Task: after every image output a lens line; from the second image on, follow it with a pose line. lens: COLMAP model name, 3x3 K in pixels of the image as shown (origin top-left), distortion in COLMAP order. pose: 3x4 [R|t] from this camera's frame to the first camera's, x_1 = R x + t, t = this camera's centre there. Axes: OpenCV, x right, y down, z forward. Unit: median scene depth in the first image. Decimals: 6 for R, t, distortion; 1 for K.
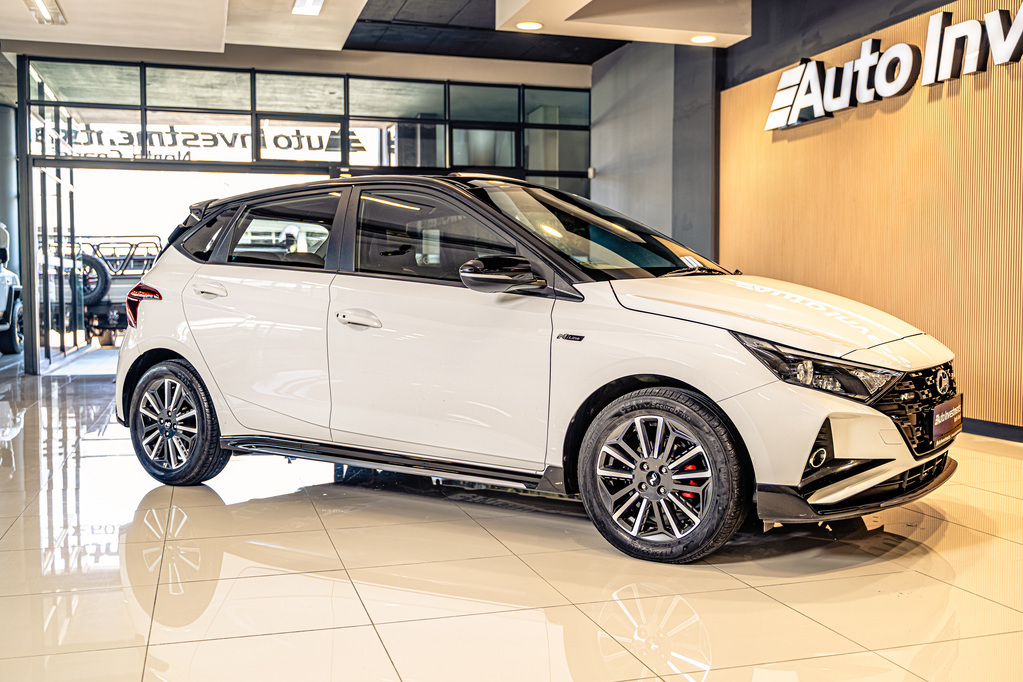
lens RADIAL K [[1029.5, 0, 511.5], [0, 1029.5, 341.0], [0, 0, 1]] dist [0.018942, 0.023424]
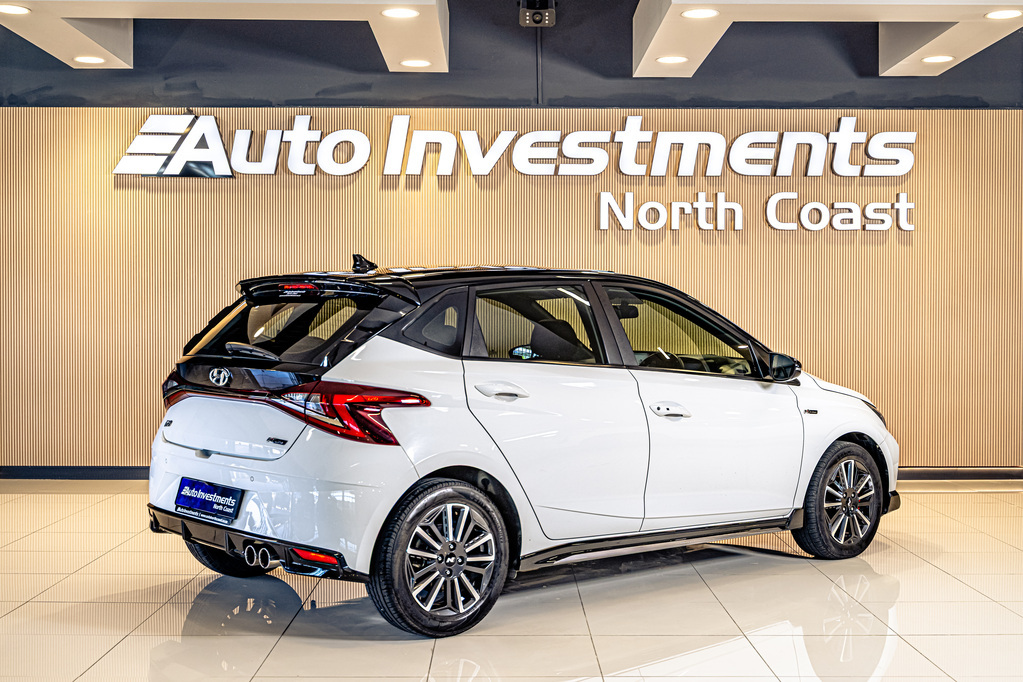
lens RADIAL K [[1332.5, 0, 511.5], [0, 1332.5, 341.0], [0, 0, 1]] dist [0.001430, -0.023399]
pose [[0.278152, -0.016089, 0.960402, -0.982396], [0.045540, 0.998956, 0.003546, -0.068208], [-0.959457, 0.042750, 0.278594, 0.492247]]
